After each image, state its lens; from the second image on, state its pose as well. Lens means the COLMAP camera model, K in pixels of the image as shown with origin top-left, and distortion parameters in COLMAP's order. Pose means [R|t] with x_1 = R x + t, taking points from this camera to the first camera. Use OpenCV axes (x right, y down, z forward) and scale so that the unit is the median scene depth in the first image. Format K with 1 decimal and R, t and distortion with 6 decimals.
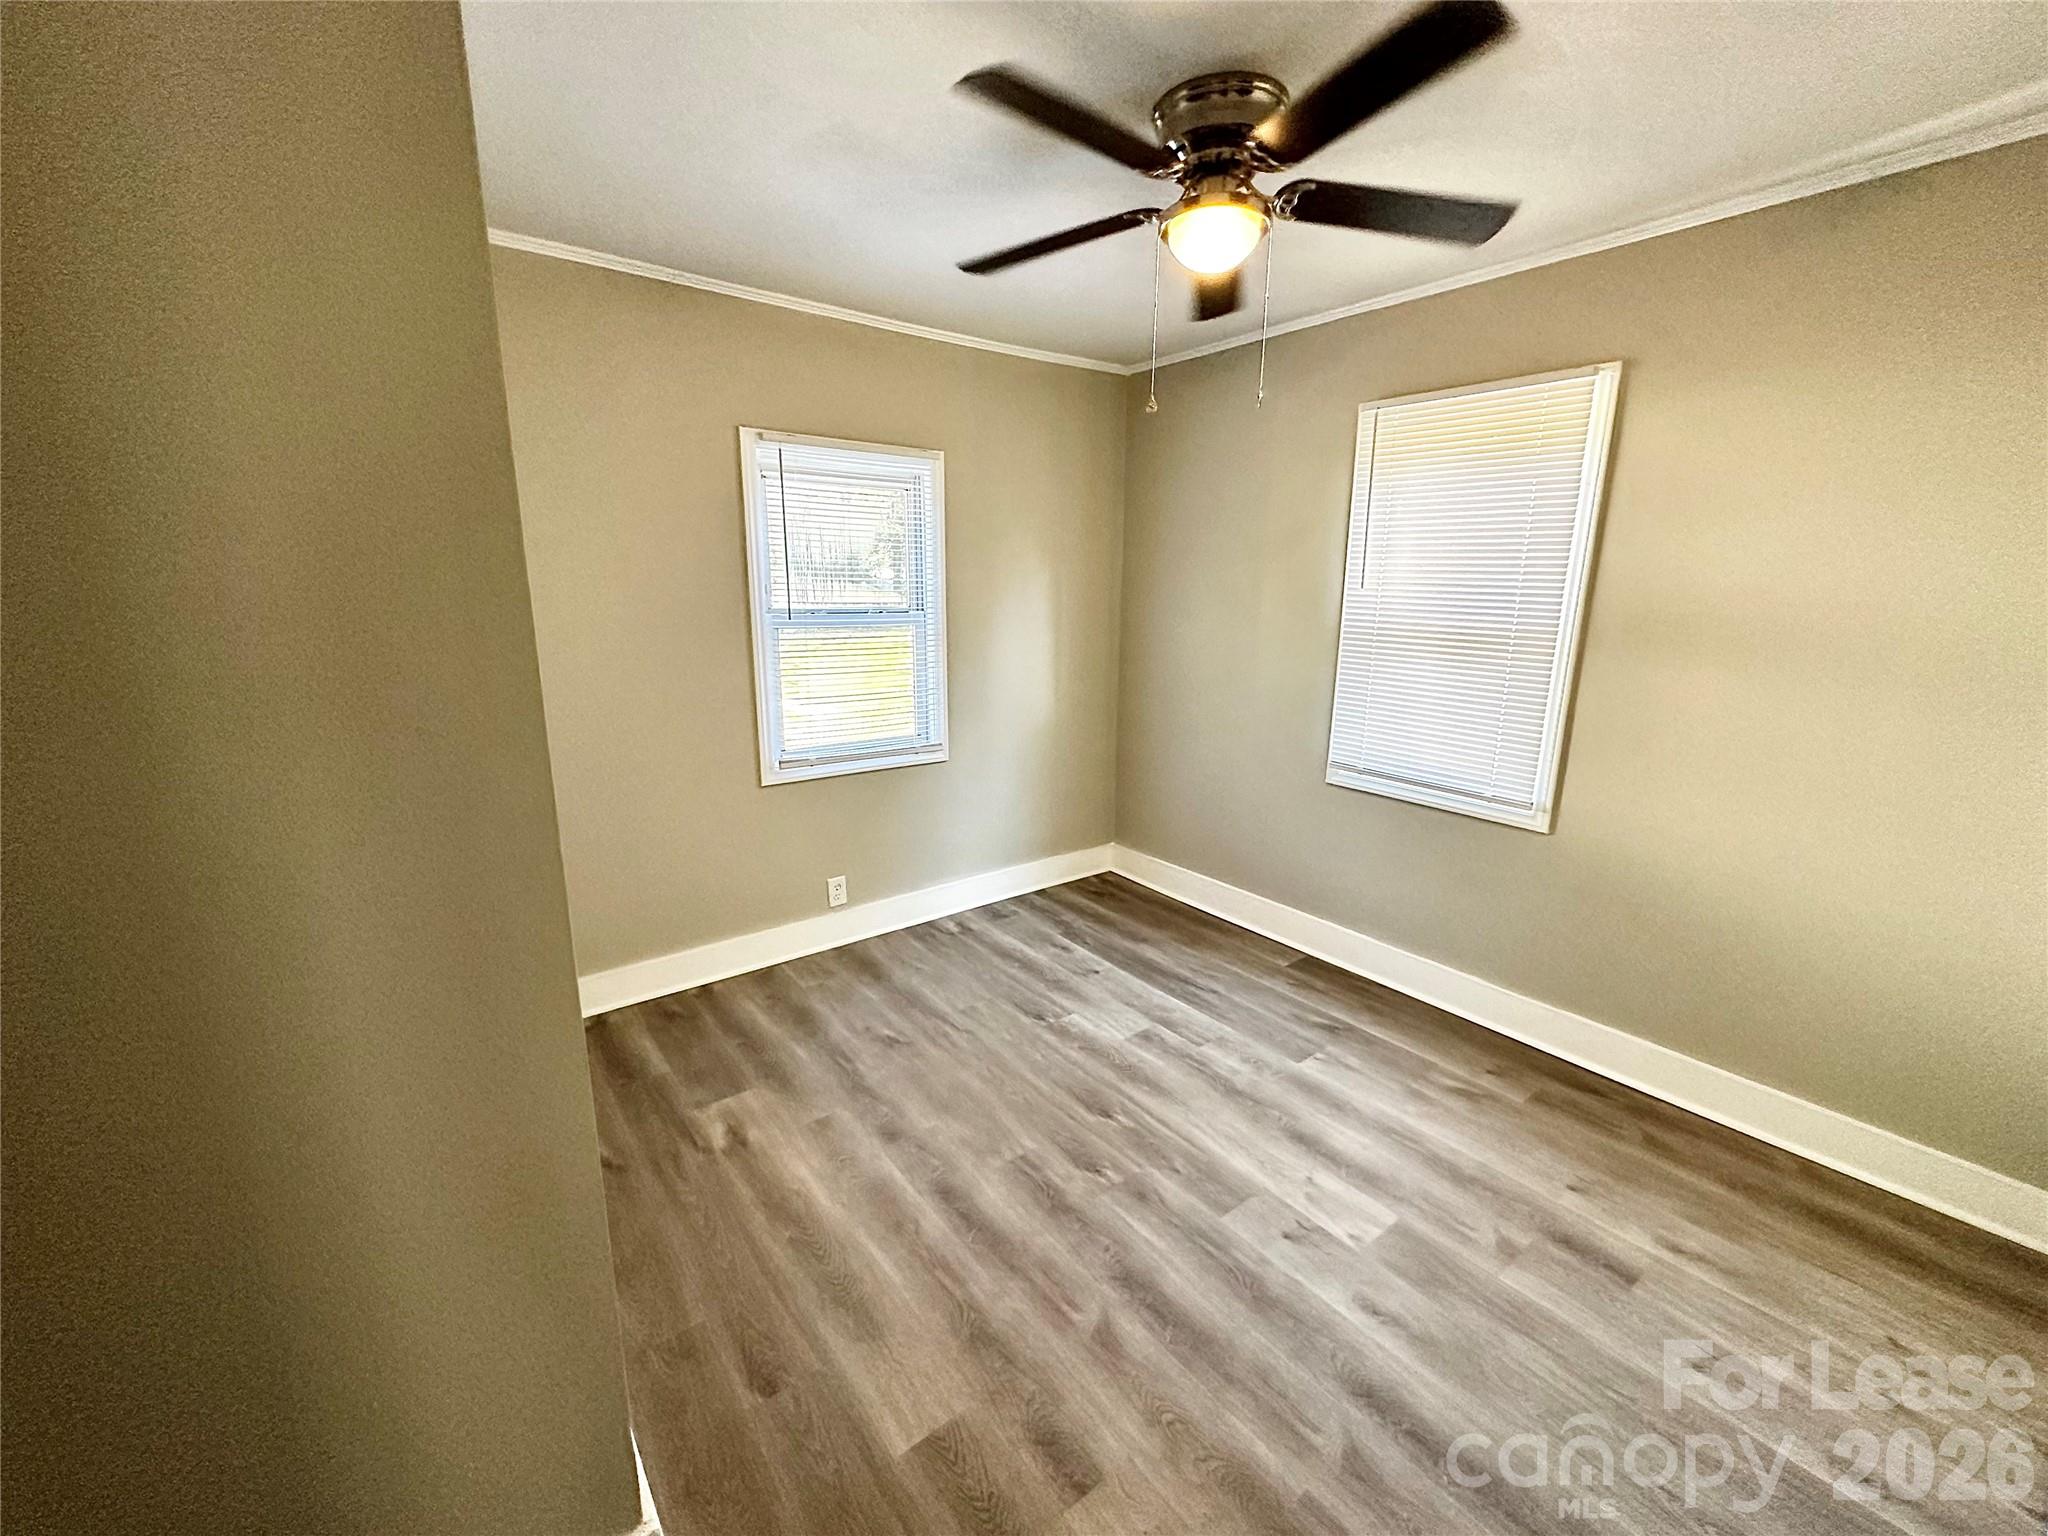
lens RADIAL K [[819.8, 0, 1024.0], [0, 819.8, 768.0], [0, 0, 1]] dist [0.004311, 0.000058]
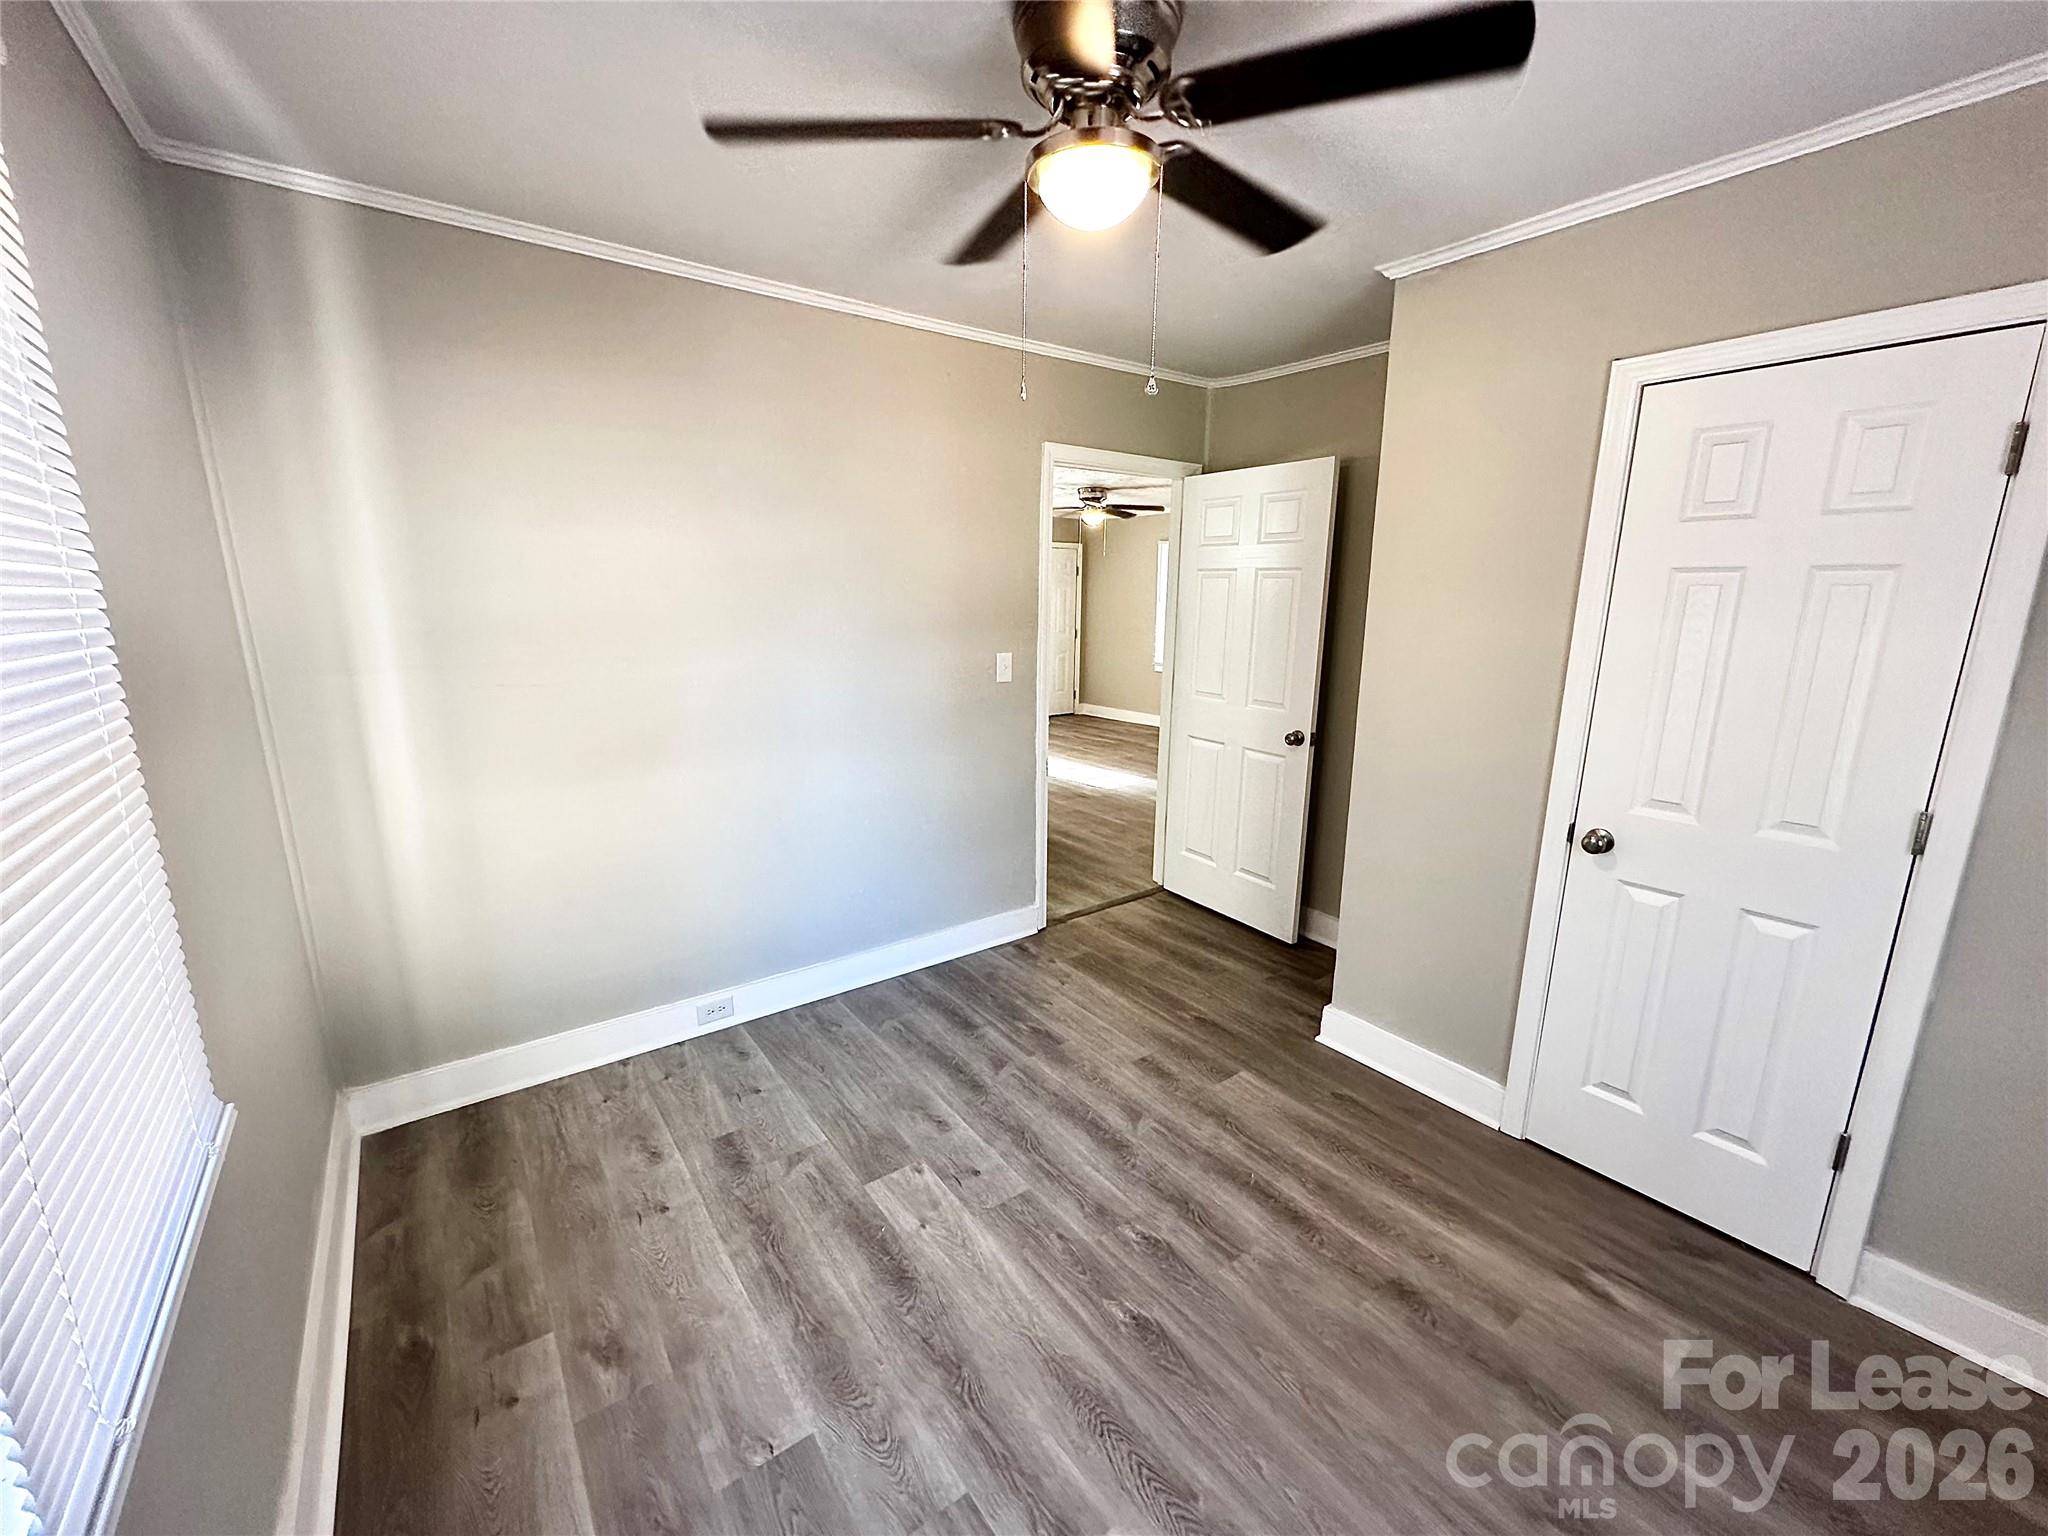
lens RADIAL K [[819.8, 0, 1024.0], [0, 819.8, 768.0], [0, 0, 1]] dist [0.004311, 0.000058]
pose [[-0.999779, -0.019195, 0.008563, 0.219915], [-0.013712, 0.904405, 0.426454, -0.368237], [-0.015931, 0.426243, -0.904469, 1.544461]]
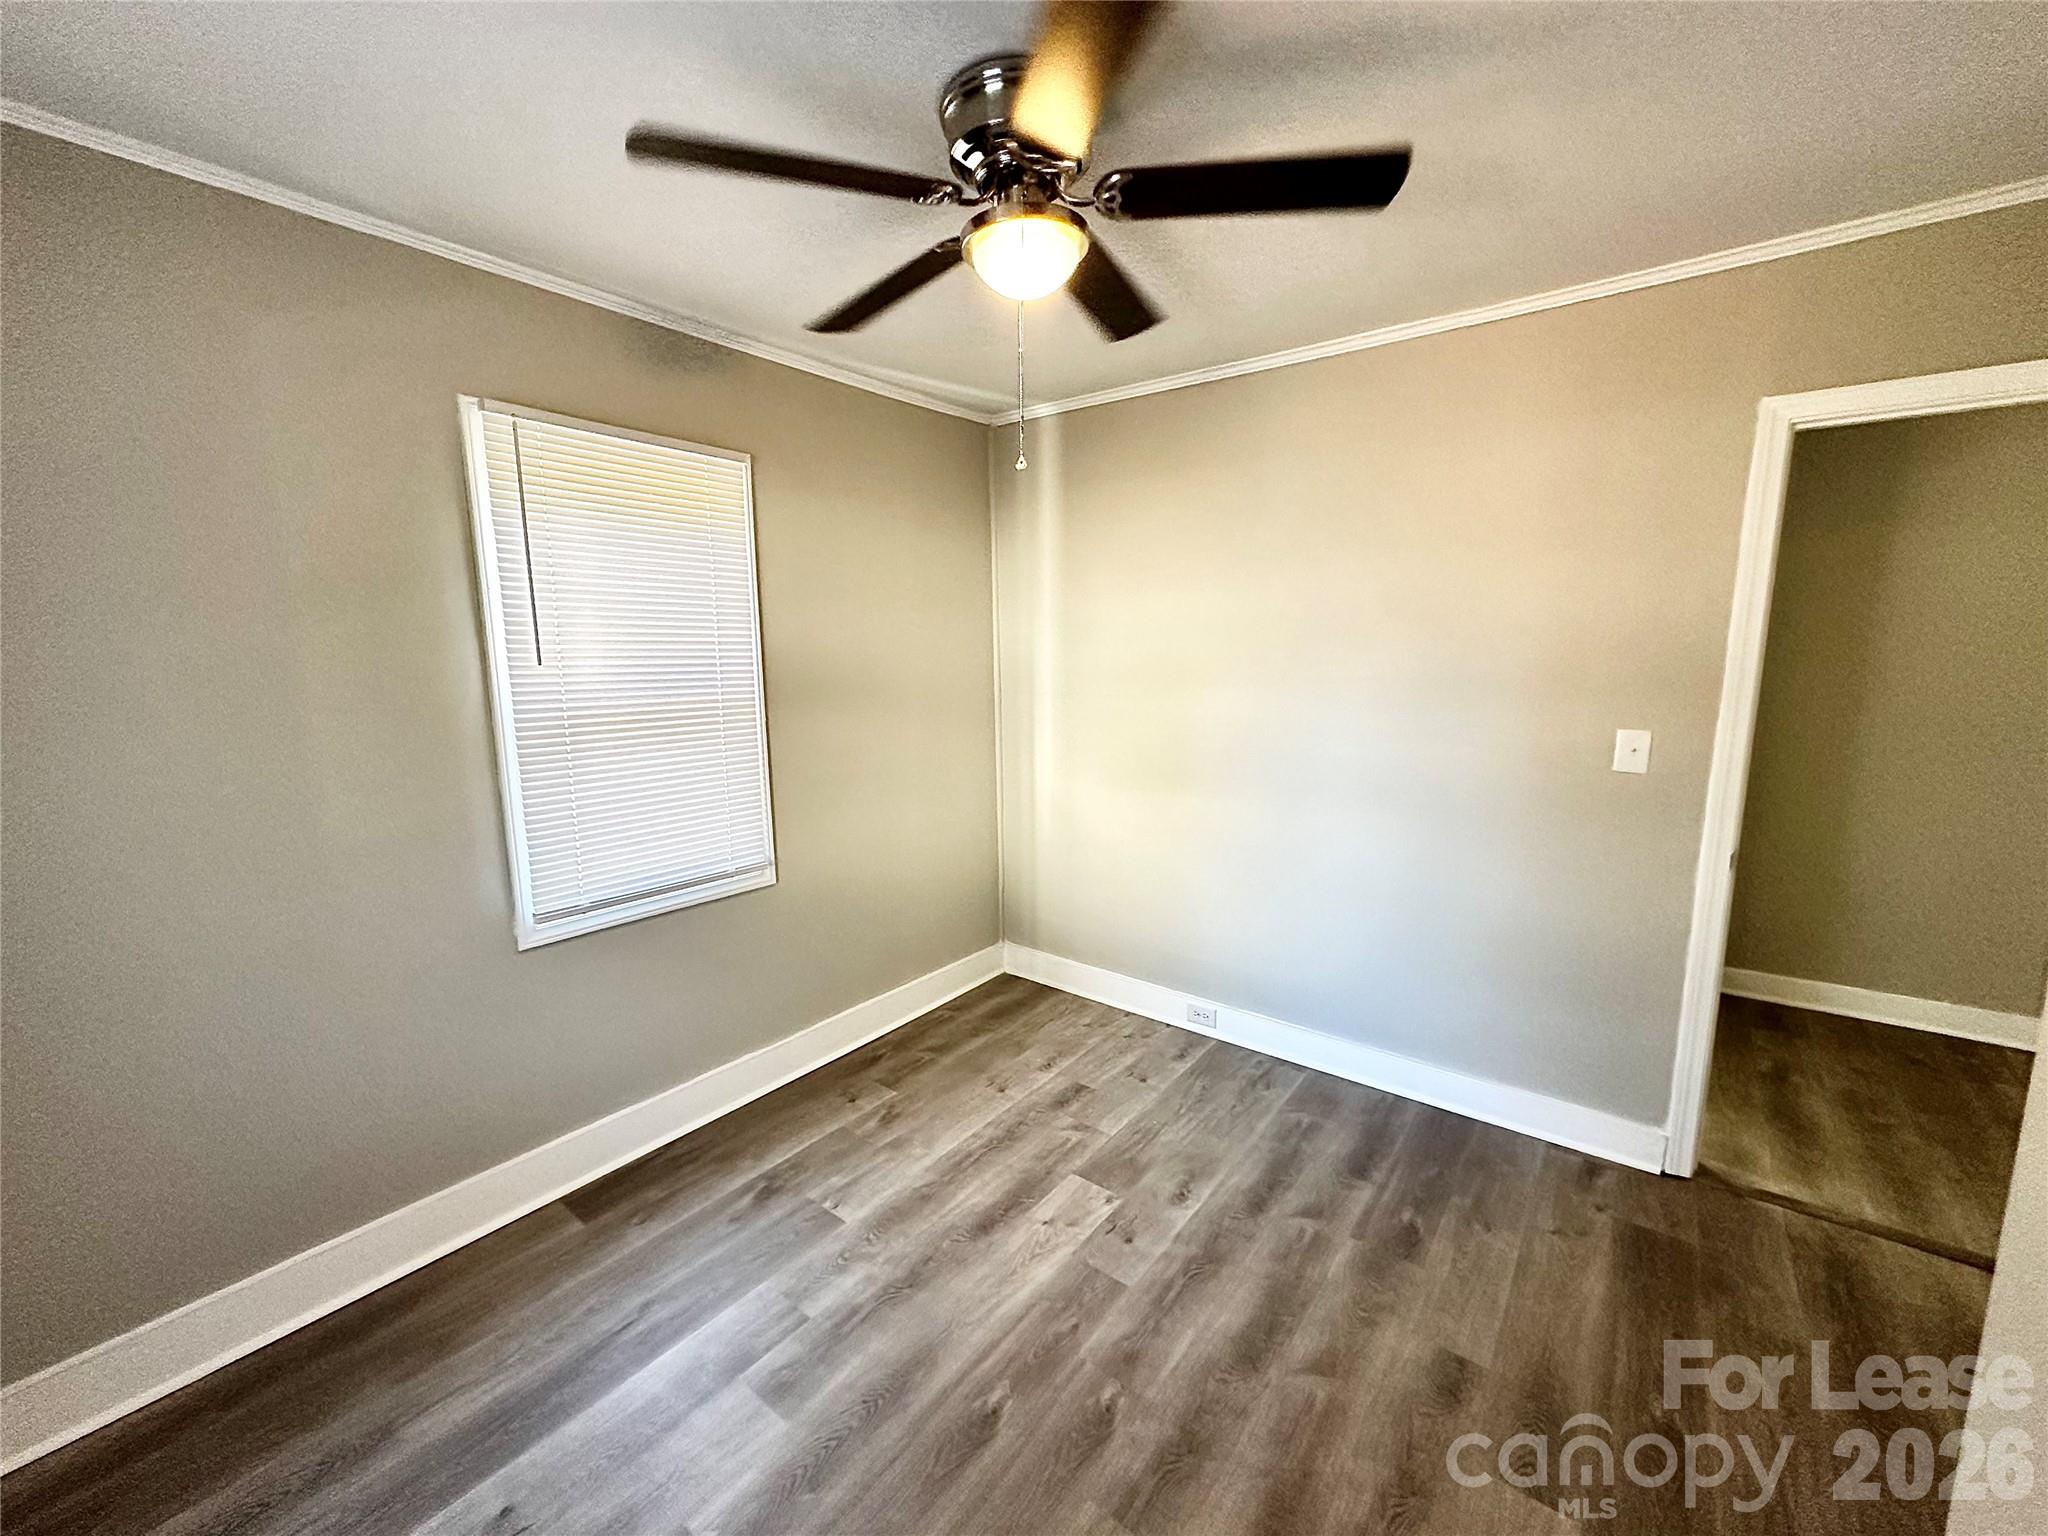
lens RADIAL K [[819.8, 0, 1024.0], [0, 819.8, 768.0], [0, 0, 1]] dist [0.004311, 0.000058]
pose [[-0.252973, -0.155425, 0.954907, -0.512623], [0.221790, 0.951409, 0.213612, -0.256119], [-0.941708, 0.265827, -0.206209, 1.026118]]
